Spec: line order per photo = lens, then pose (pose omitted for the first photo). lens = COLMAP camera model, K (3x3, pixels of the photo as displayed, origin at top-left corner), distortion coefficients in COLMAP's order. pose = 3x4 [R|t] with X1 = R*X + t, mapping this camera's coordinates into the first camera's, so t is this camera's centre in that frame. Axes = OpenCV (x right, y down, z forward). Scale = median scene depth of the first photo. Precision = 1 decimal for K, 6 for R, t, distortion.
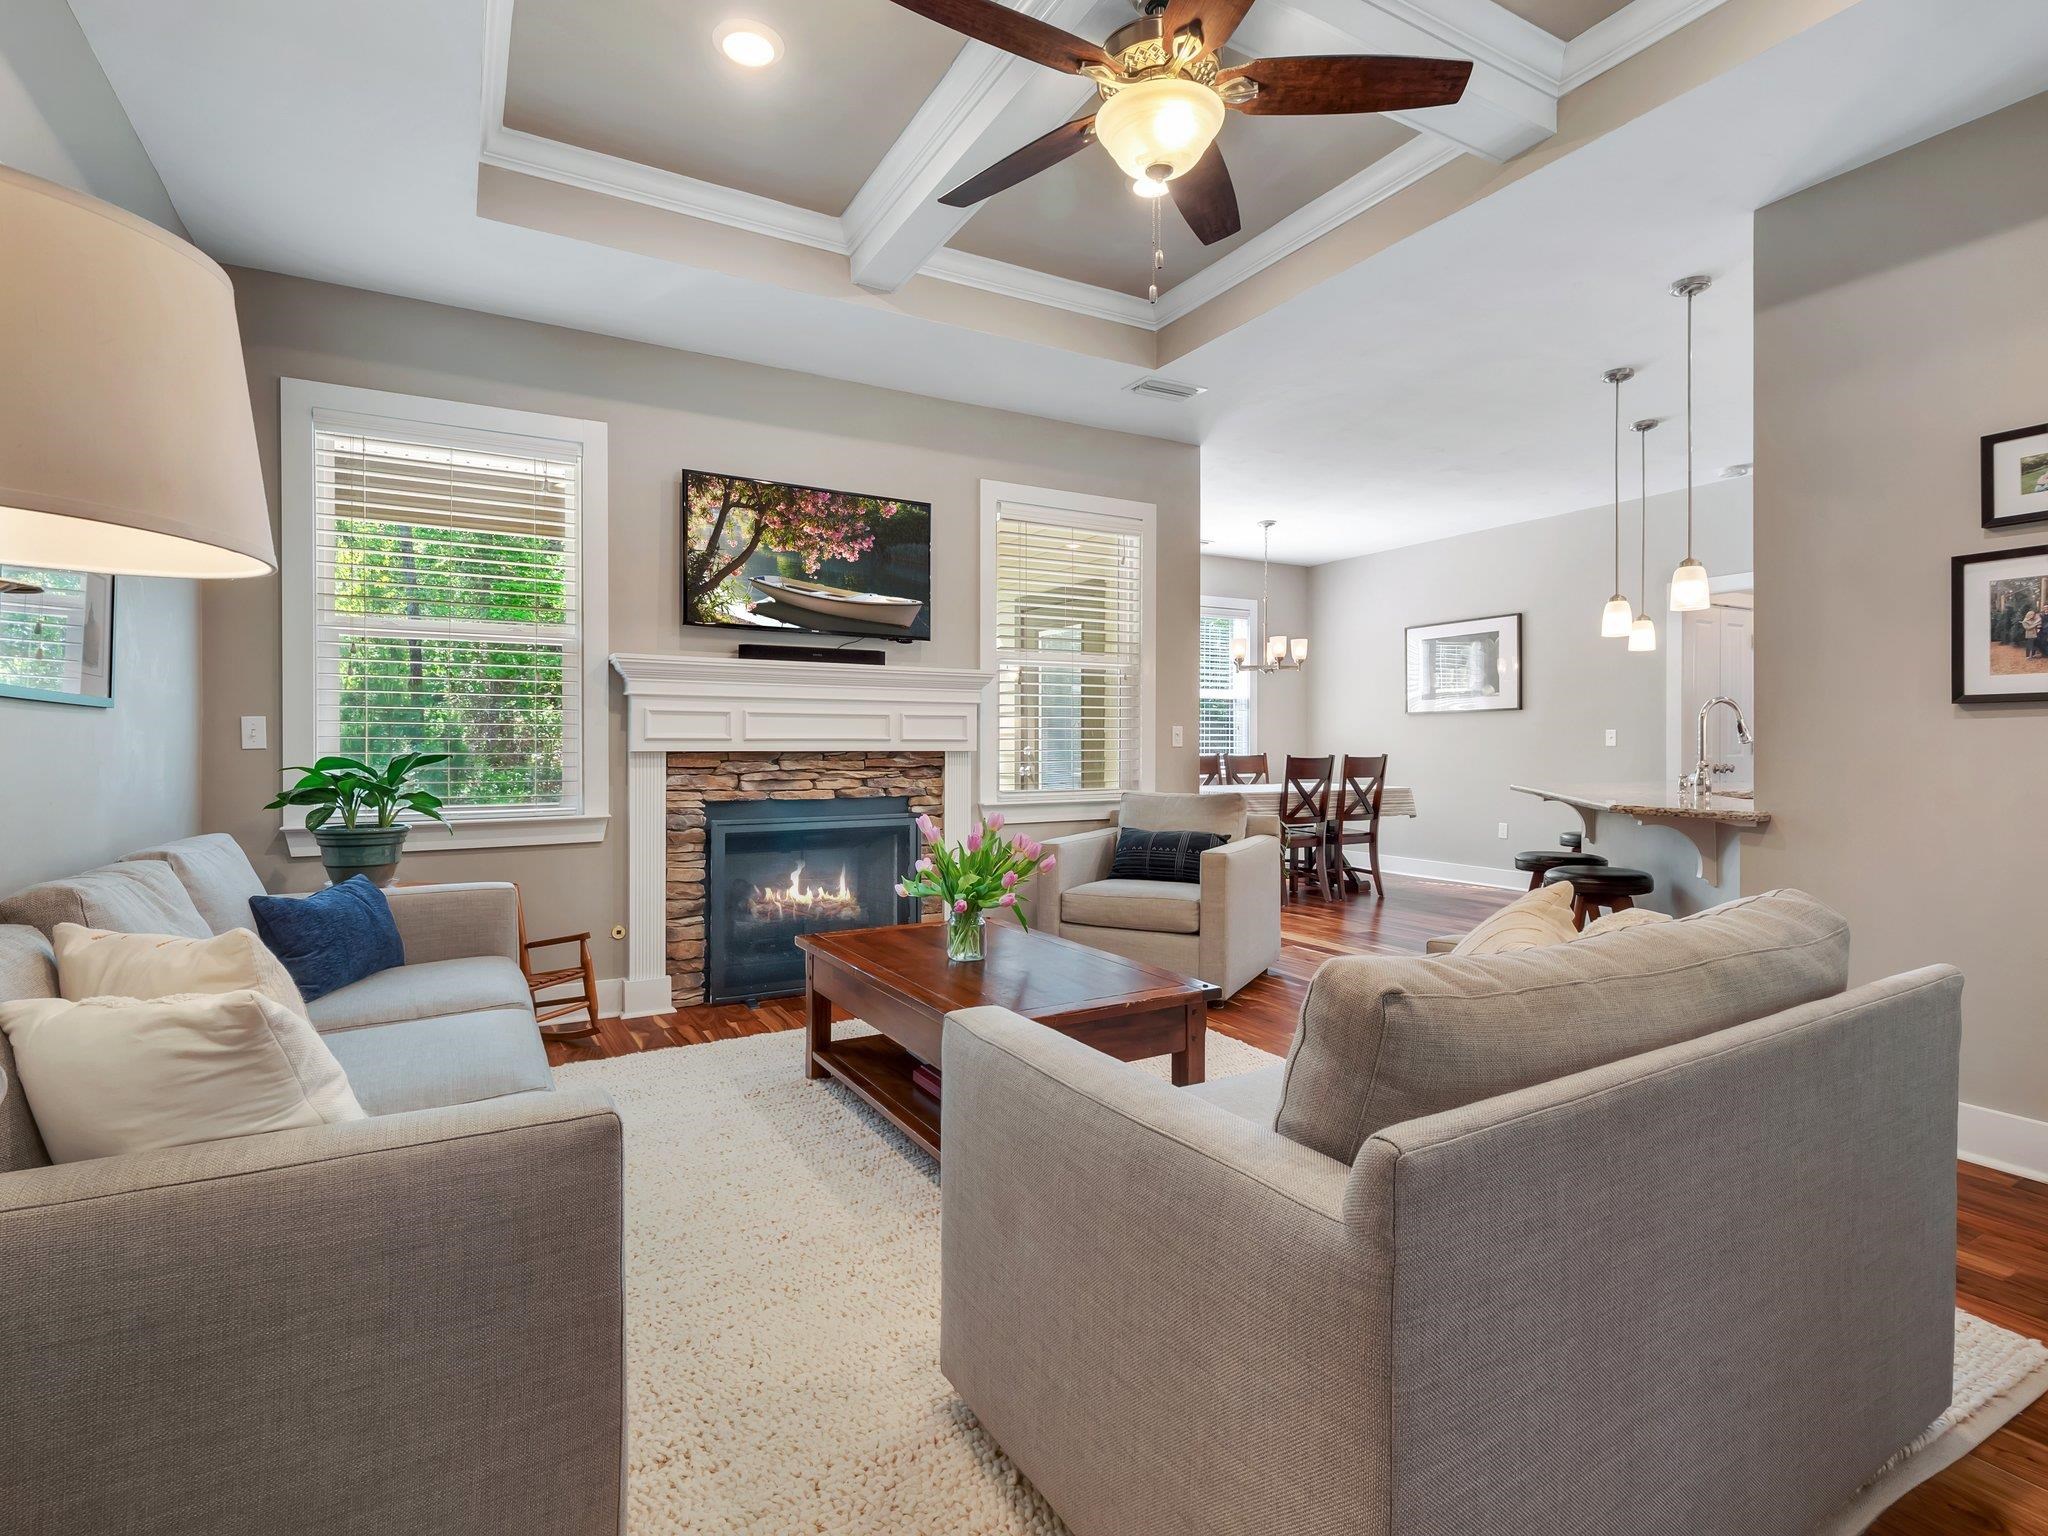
lens RADIAL K [[1008.1, 0, 1025.4], [0, 1008.1, 759.0], [0, 0, 1]] dist [0.007969, -0.005567]
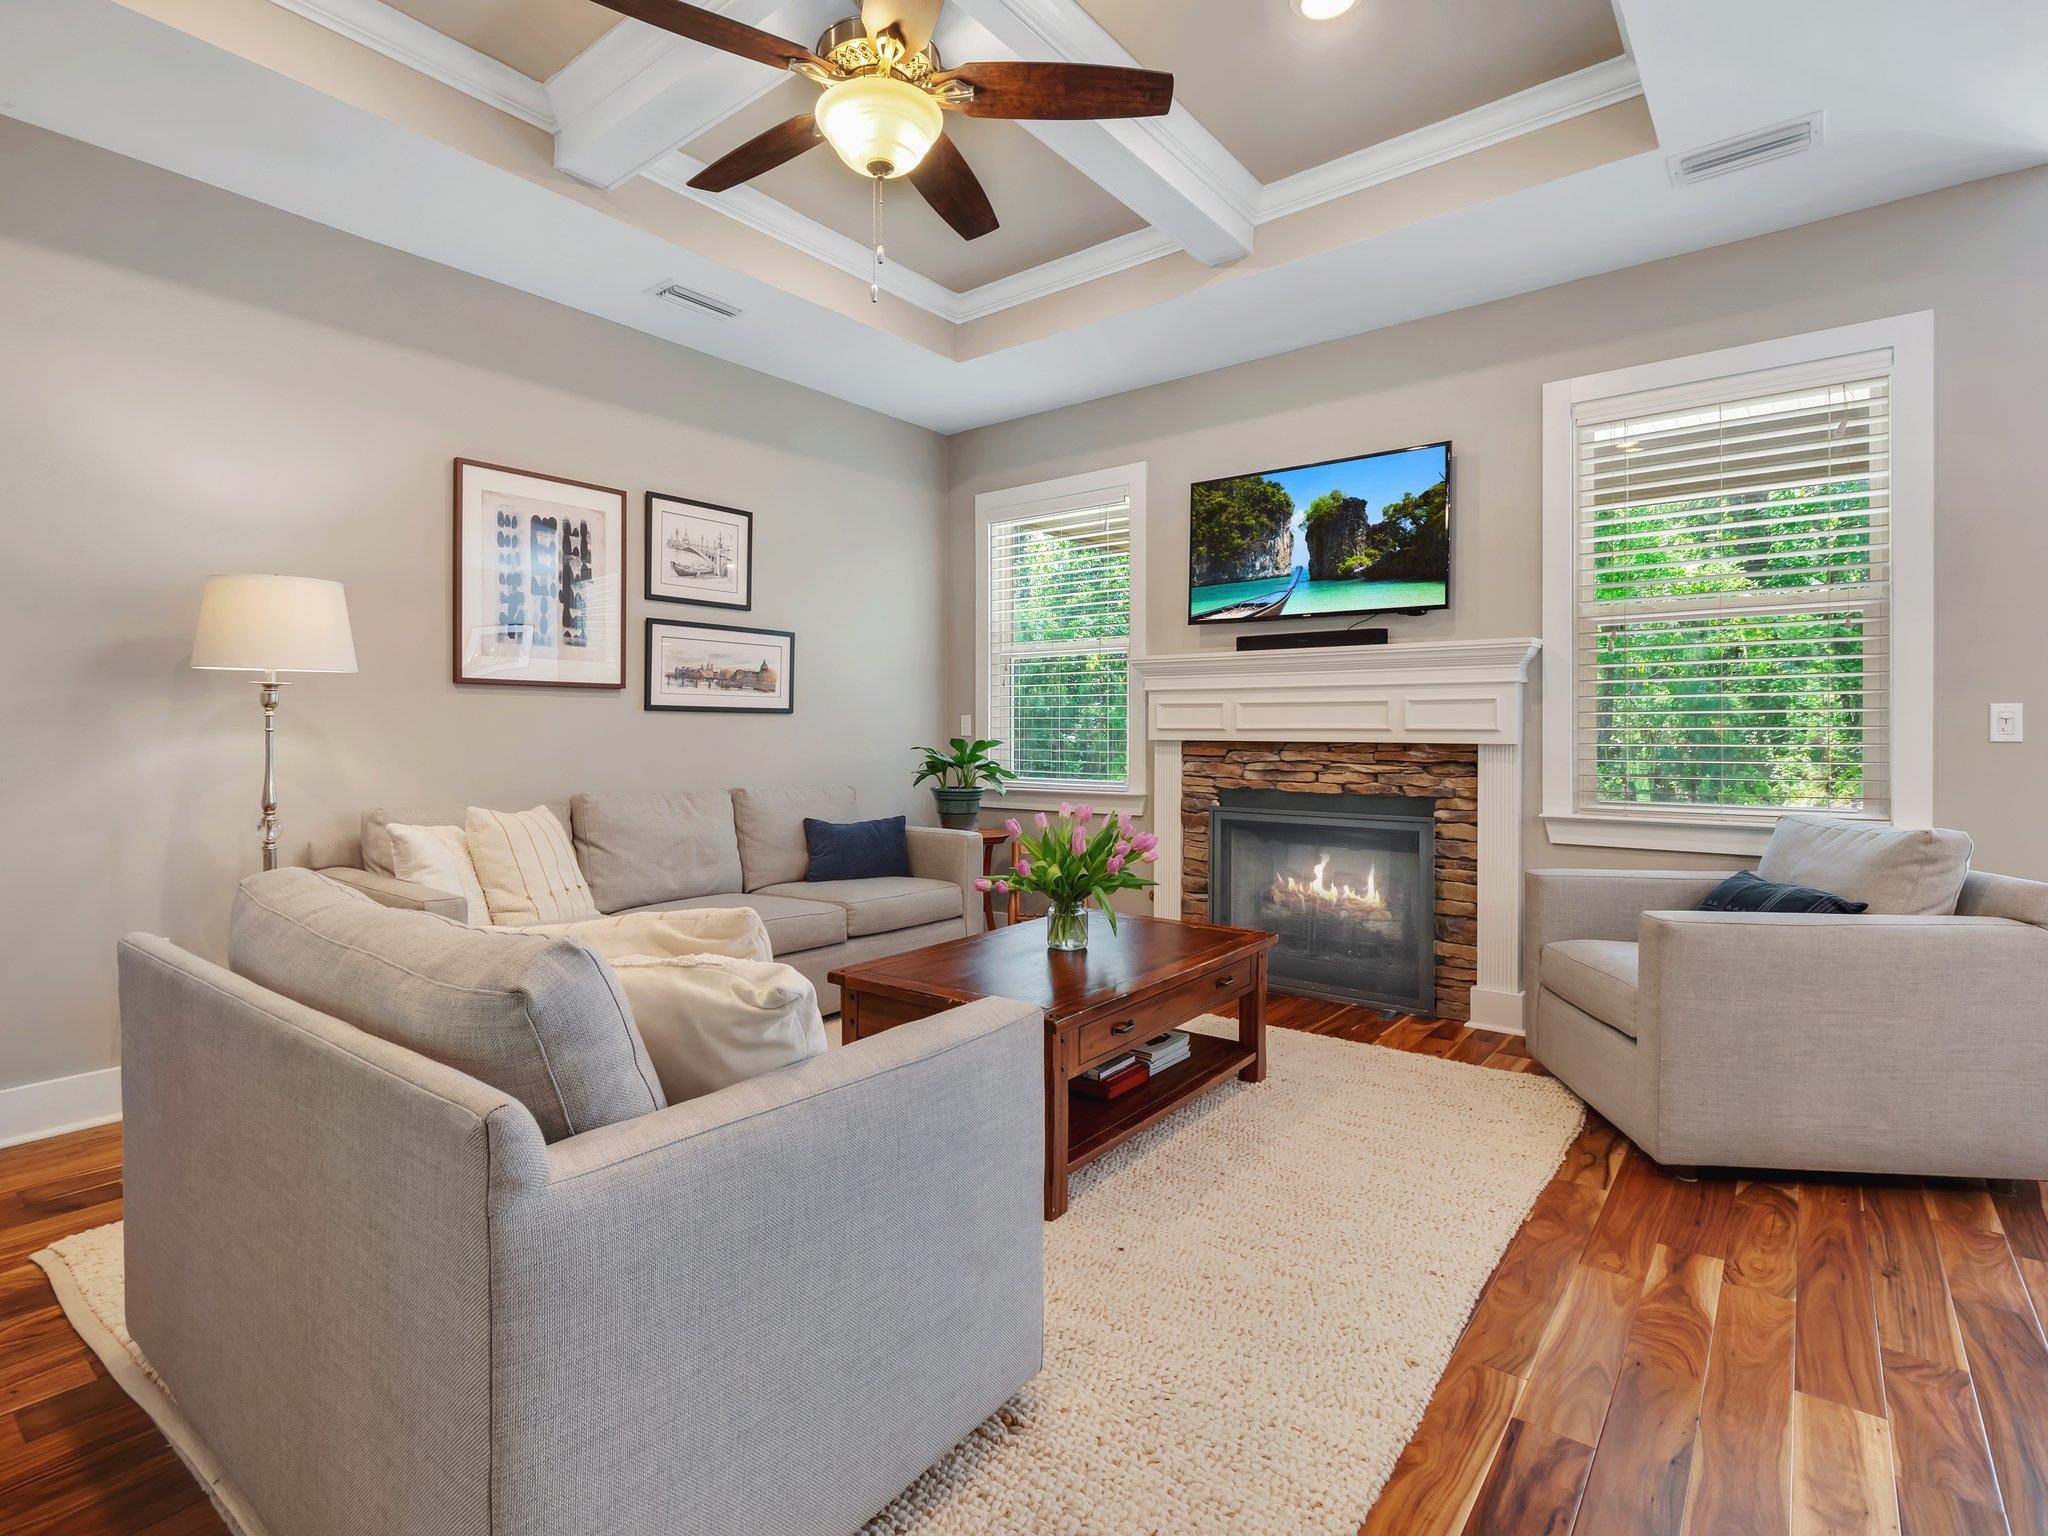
lens RADIAL K [[1008.1, 0, 1022.0], [0, 1008.1, 749.9], [0, 0, 1]] dist [0.007969, -0.005567]
pose [[0.370731, 0.018630, -0.928553, 0.588713], [-0.017686, 0.999759, 0.012998, -0.007978], [0.928572, 0.011604, 0.370972, 0.405978]]
